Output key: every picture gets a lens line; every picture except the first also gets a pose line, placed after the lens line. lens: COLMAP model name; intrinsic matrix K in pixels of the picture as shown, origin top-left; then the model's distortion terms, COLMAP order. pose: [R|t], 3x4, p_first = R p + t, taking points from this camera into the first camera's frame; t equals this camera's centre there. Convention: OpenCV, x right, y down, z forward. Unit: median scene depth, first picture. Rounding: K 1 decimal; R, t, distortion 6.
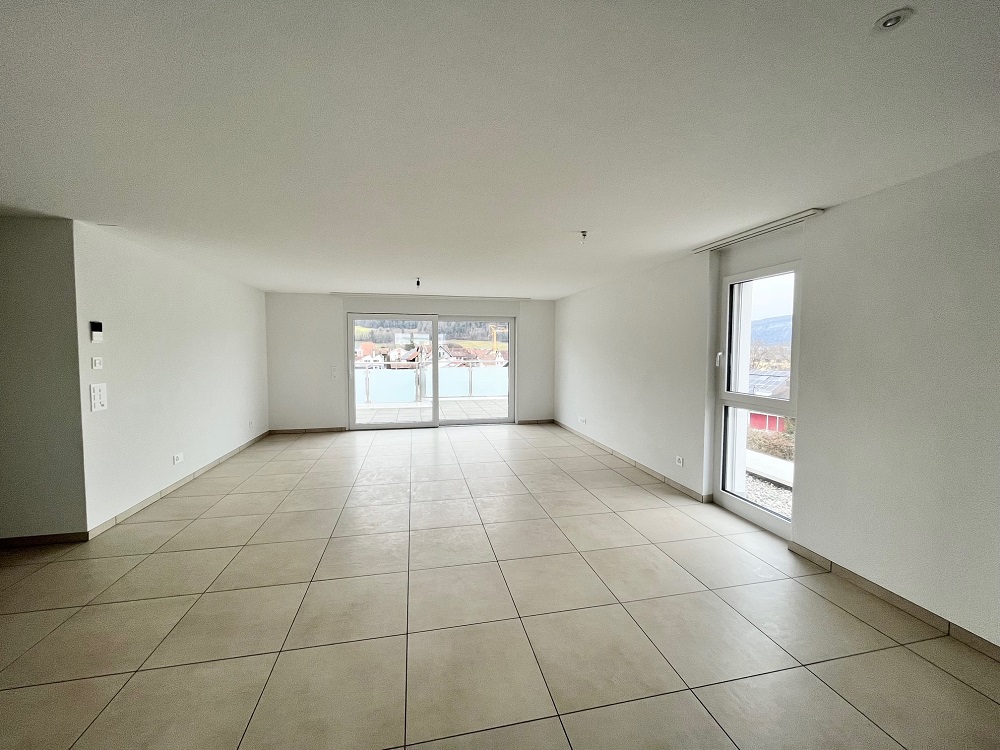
lens RADIAL K [[402.8, 0, 500.0], [0, 402.8, 375.0], [0, 0, 1]] dist [0.001446, 0.000053]
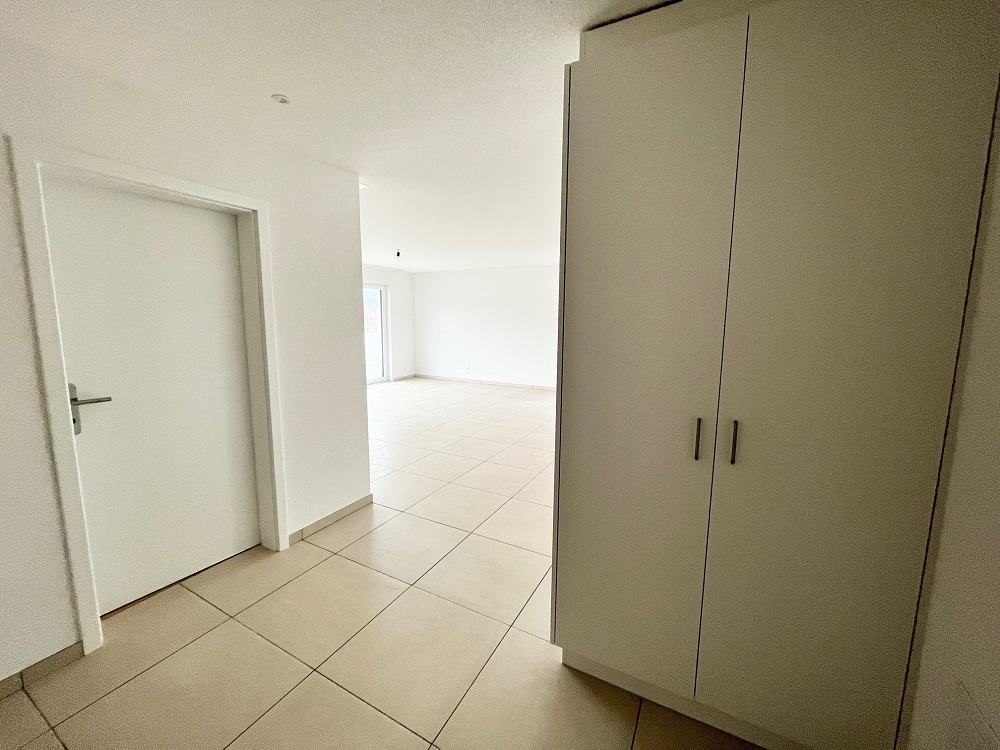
lens RADIAL K [[402.8, 0, 500.0], [0, 402.8, 375.0], [0, 0, 1]] dist [0.001446, 0.000053]
pose [[0.651313, -0.110415, 0.750733, -0.639511], [0.045960, 0.993281, 0.106214, -0.003449], [-0.757416, -0.034675, 0.652011, 0.036656]]
